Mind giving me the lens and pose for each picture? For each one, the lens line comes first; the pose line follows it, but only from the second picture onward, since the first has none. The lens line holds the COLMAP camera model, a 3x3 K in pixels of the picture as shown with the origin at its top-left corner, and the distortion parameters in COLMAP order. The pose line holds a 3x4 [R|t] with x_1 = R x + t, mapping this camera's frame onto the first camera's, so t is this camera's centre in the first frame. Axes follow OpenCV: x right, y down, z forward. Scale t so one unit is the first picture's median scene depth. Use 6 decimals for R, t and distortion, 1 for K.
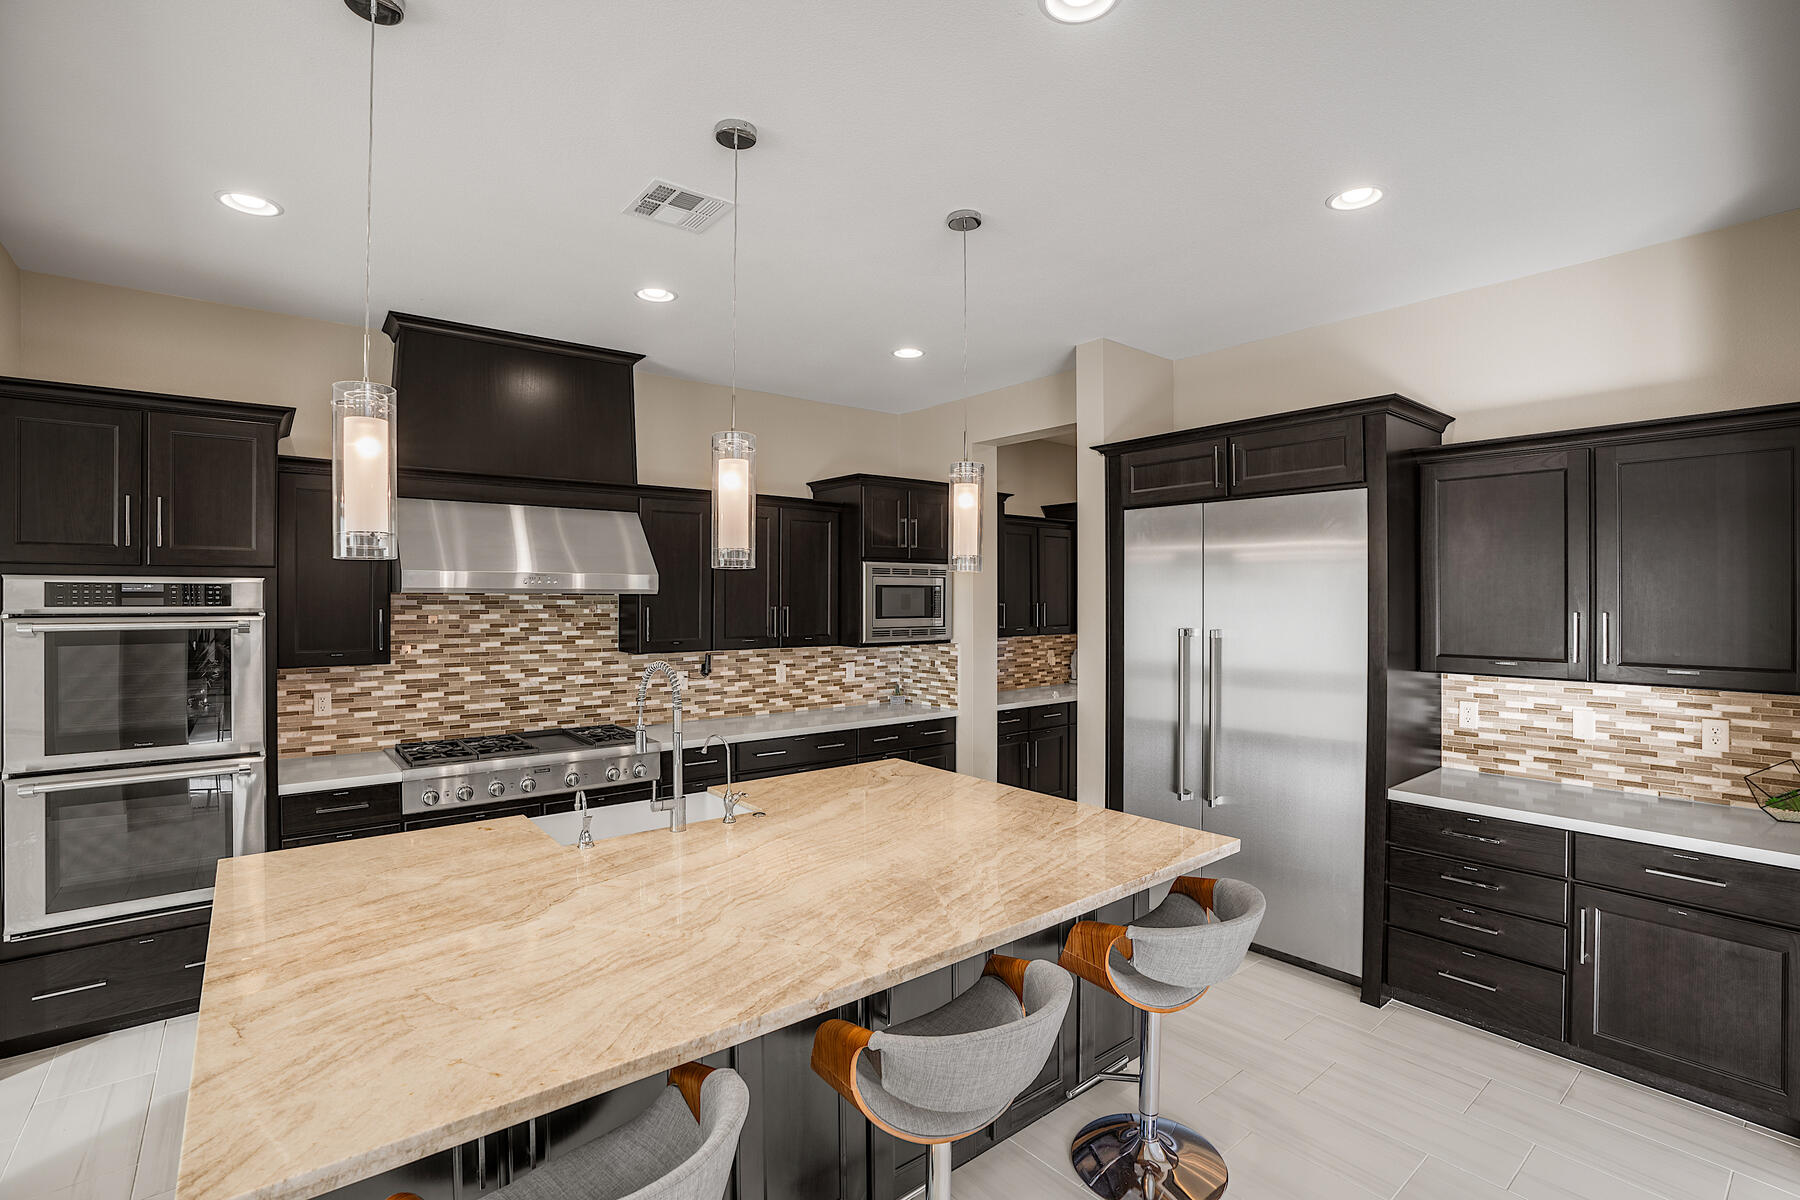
lens RADIAL K [[824.2, 0, 891.2], [0, 824.2, 595.7], [0, 0, 1]] dist [-0.074661, 0.027418]
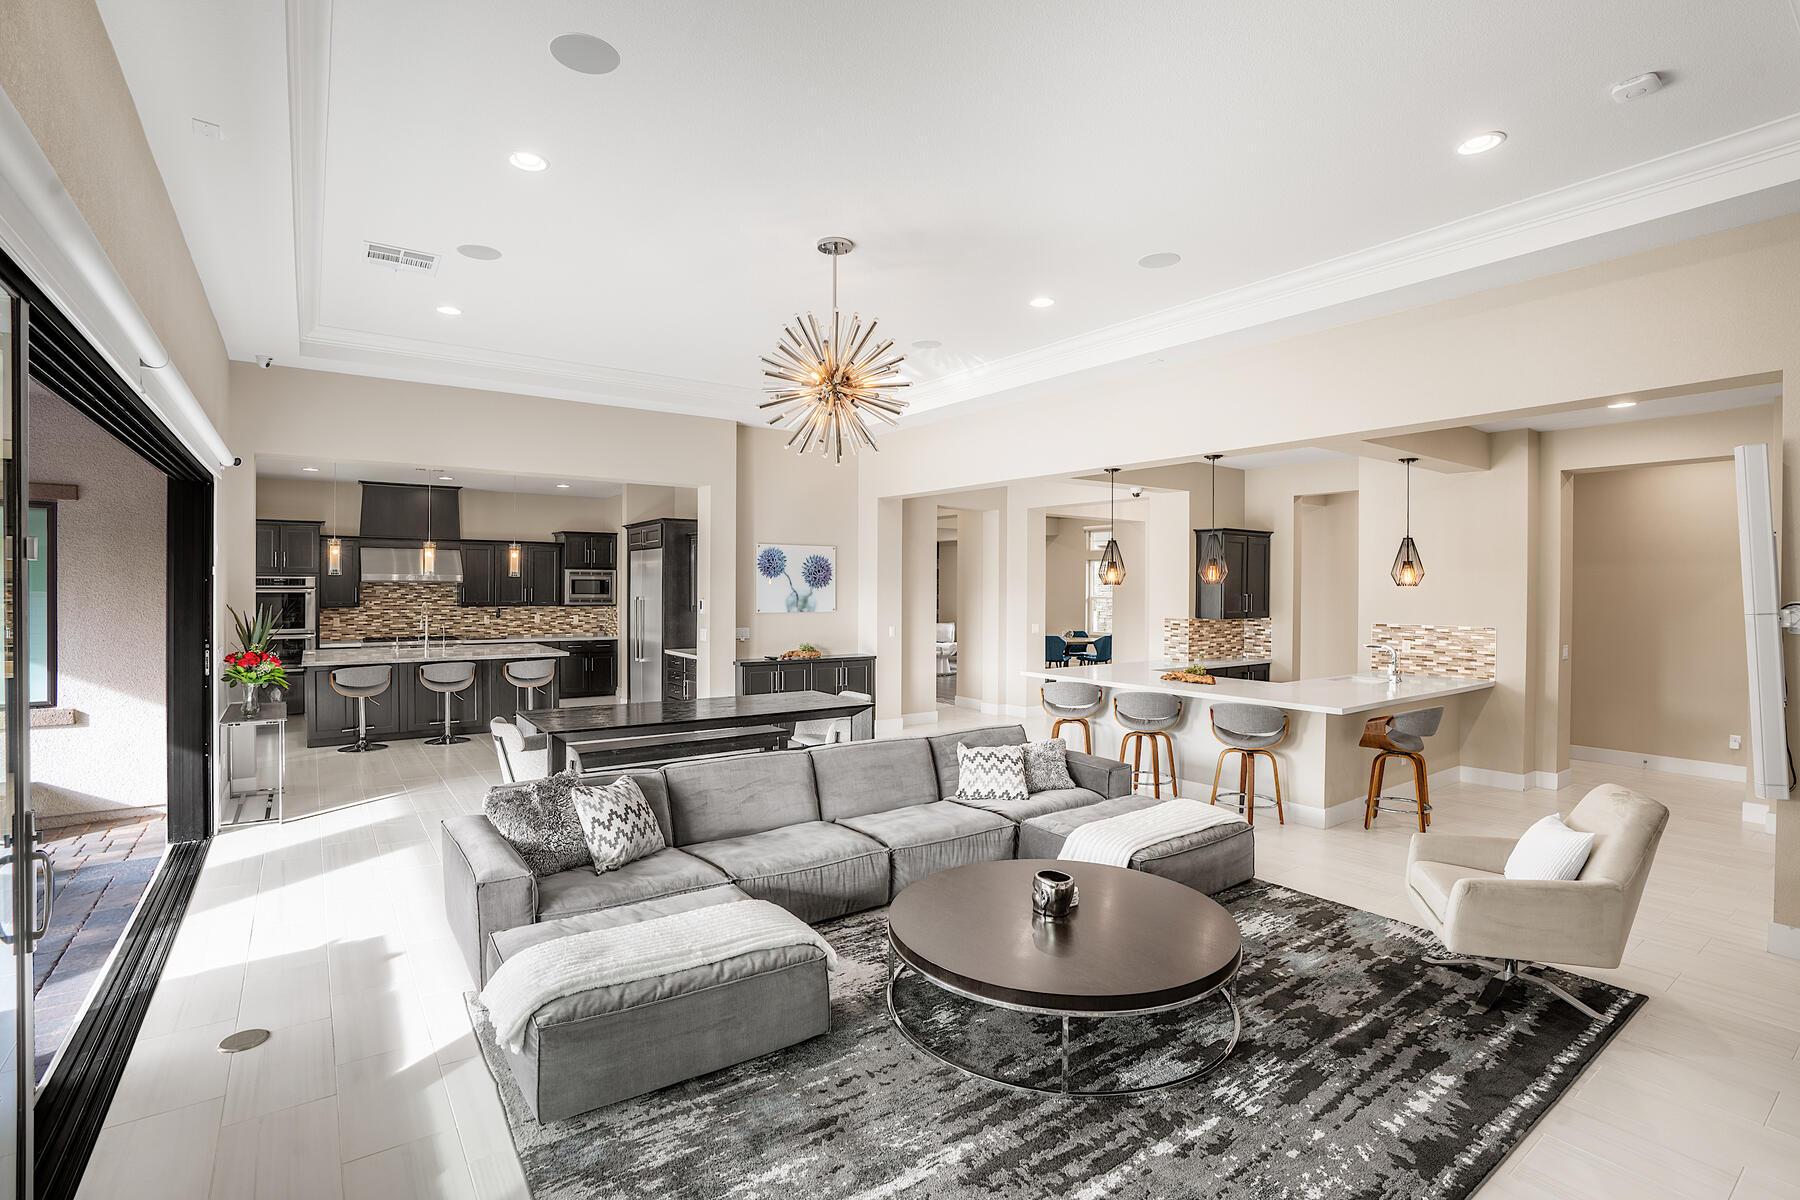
lens RADIAL K [[824.2, 0, 891.2], [0, 824.2, 595.7], [0, 0, 1]] dist [-0.074661, 0.027418]
pose [[0.998956, 0.007349, -0.045084, 1.110244], [-0.006847, 0.999913, 0.011271, 0.000954], [0.045163, -0.010951, 0.998920, -1.399457]]
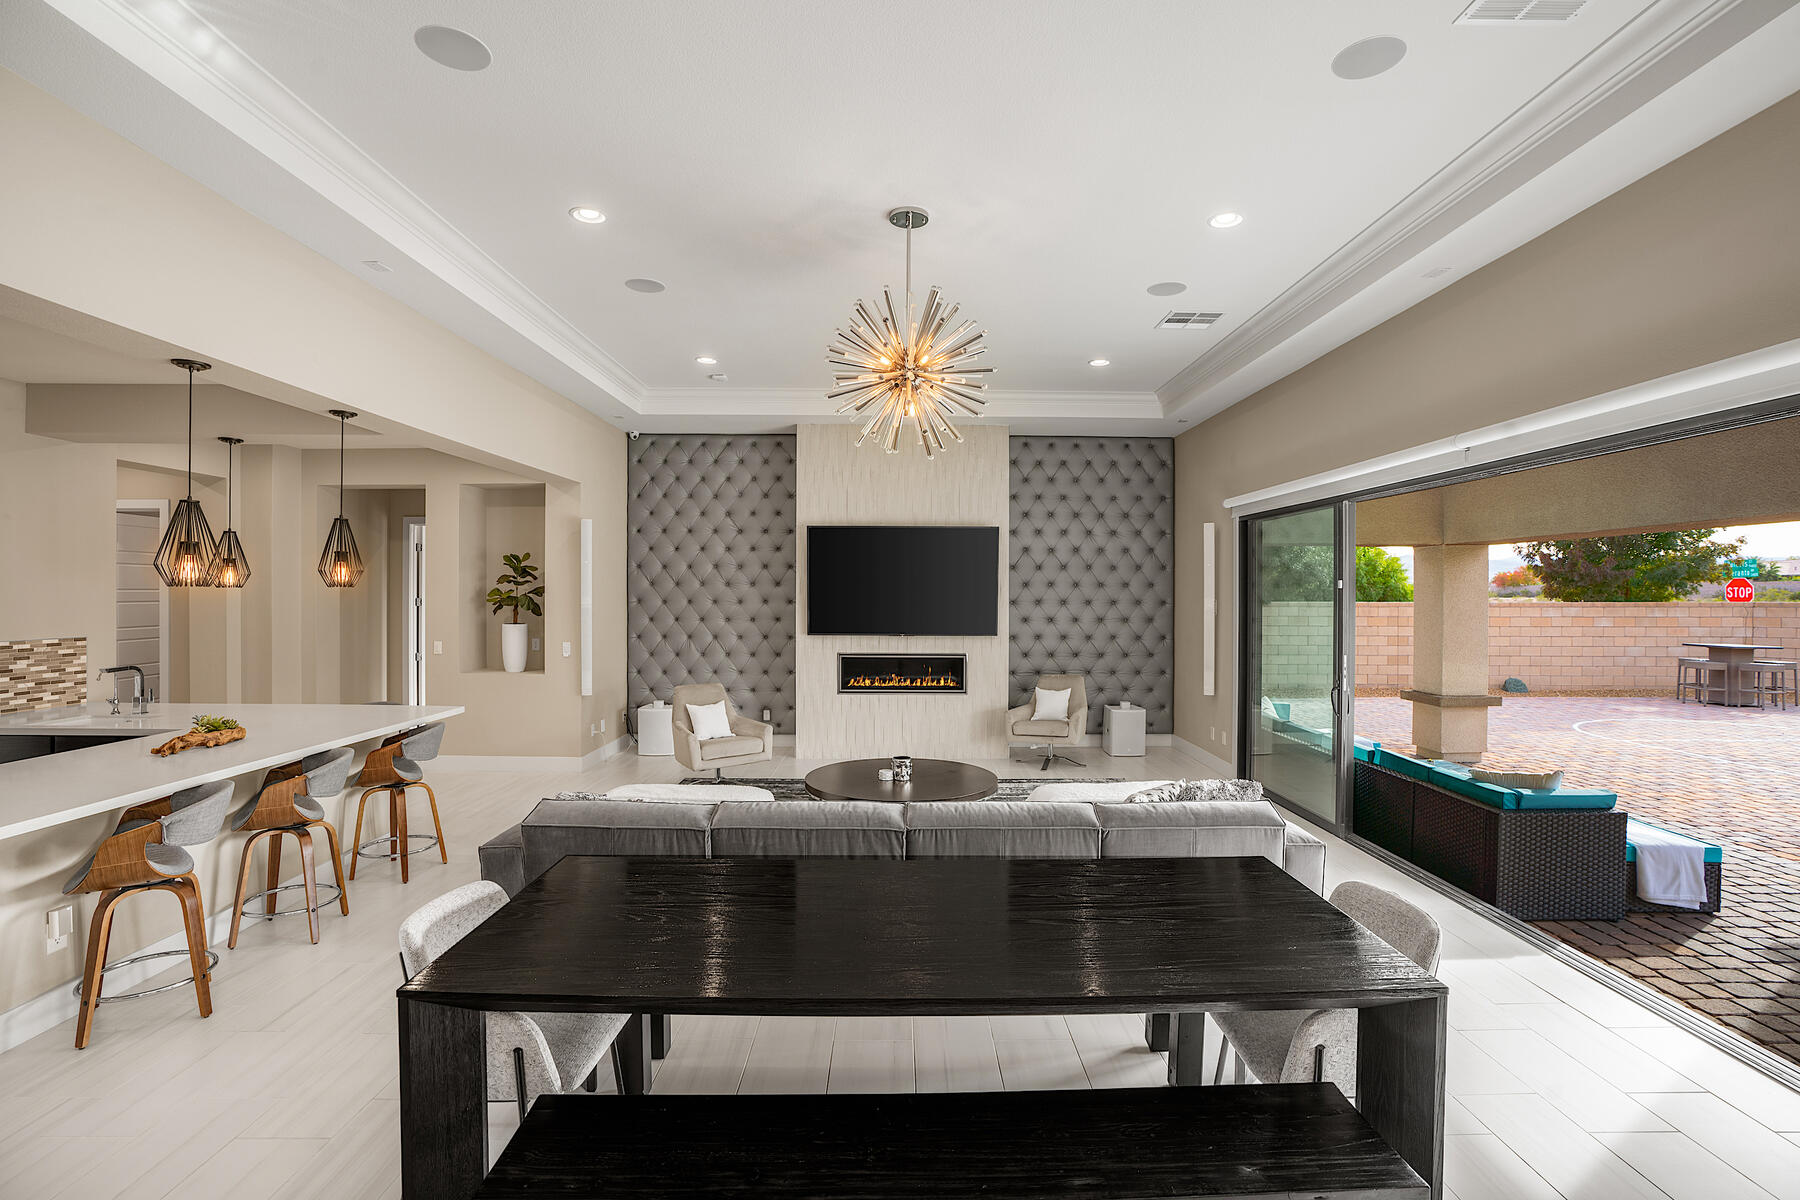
lens RADIAL K [[824.2, 0, 891.2], [0, 824.2, 595.7], [0, 0, 1]] dist [-0.074661, 0.027418]
pose [[-0.777242, -0.003186, 0.629194, 0.483681], [-0.003670, 0.999993, 0.000529, 0.000916], [-0.629191, -0.001898, -0.777248, 0.224363]]
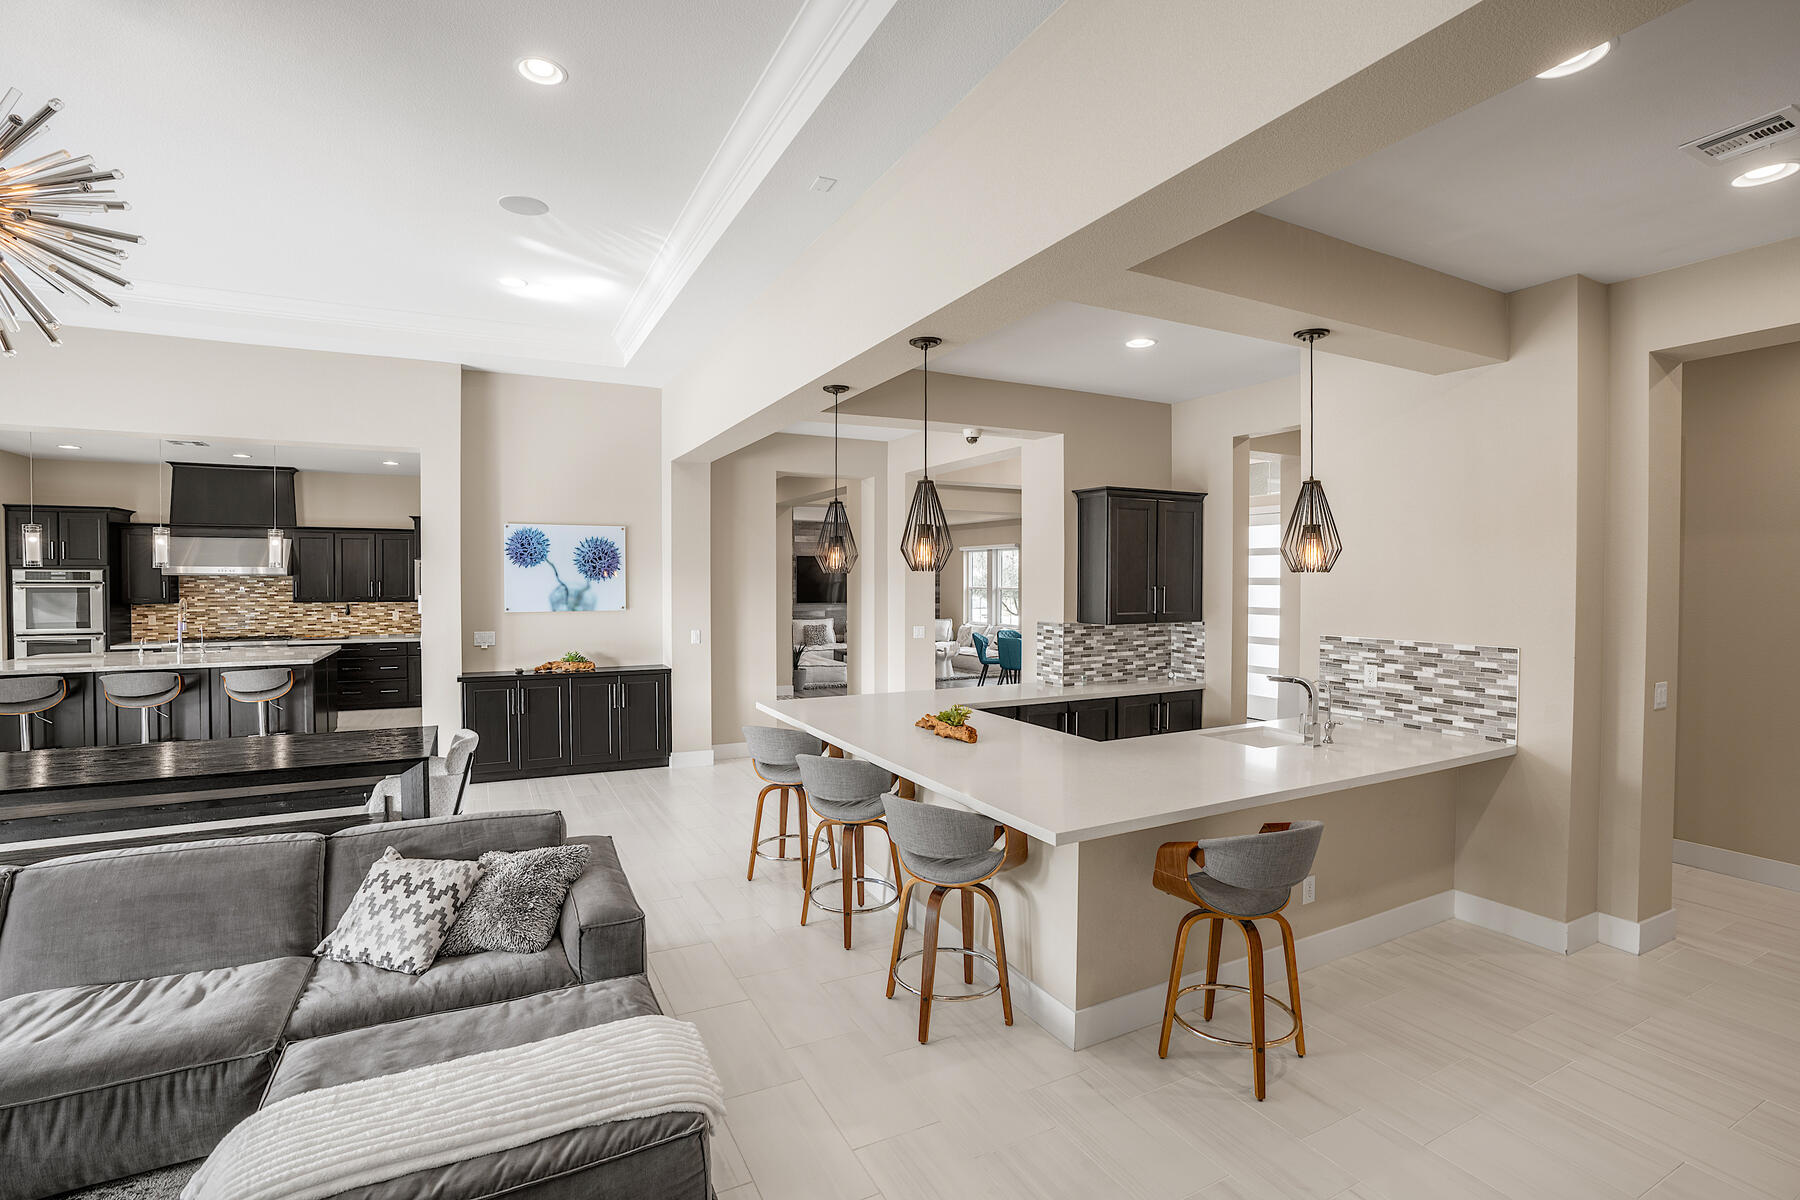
lens RADIAL K [[824.2, 0, 891.2], [0, 824.2, 595.7], [0, 0, 1]] dist [-0.074661, 0.027418]
pose [[0.982104, 0.006724, -0.188220, 1.671193], [-0.002464, 0.999736, 0.022859, -0.000653], [0.188324, -0.021986, 0.981861, -0.804763]]
